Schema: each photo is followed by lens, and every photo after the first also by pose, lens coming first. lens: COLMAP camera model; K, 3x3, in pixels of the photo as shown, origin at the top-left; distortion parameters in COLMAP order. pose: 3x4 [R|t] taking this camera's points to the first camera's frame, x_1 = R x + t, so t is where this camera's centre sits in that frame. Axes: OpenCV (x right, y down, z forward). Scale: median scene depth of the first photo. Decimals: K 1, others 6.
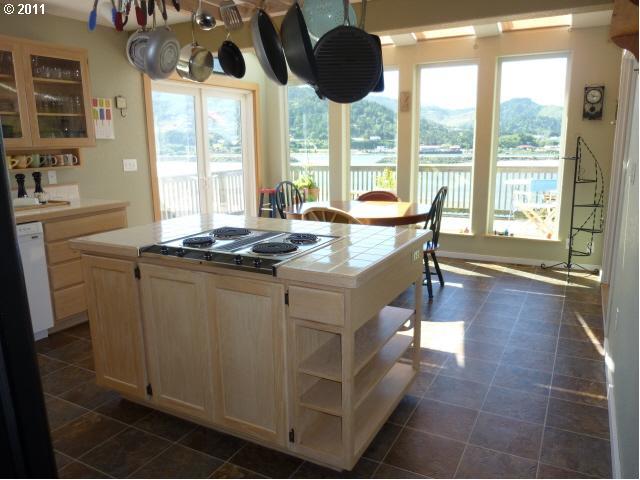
lens RADIAL K [[488.8, 0, 318.6], [0, 488.8, 241.8], [0, 0, 1]] dist [-0.029270, 0.007306]
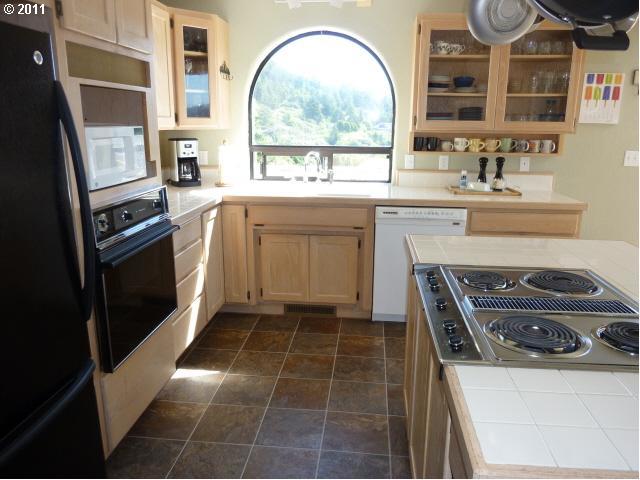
lens RADIAL K [[488.8, 0, 320.4], [0, 488.8, 238.9], [0, 0, 1]] dist [-0.029270, 0.007306]
pose [[0.385163, 0.232731, -0.893020, 0.159939], [-0.201490, 0.965540, 0.164728, -0.072890], [0.900584, 0.116487, 0.418783, 0.293614]]
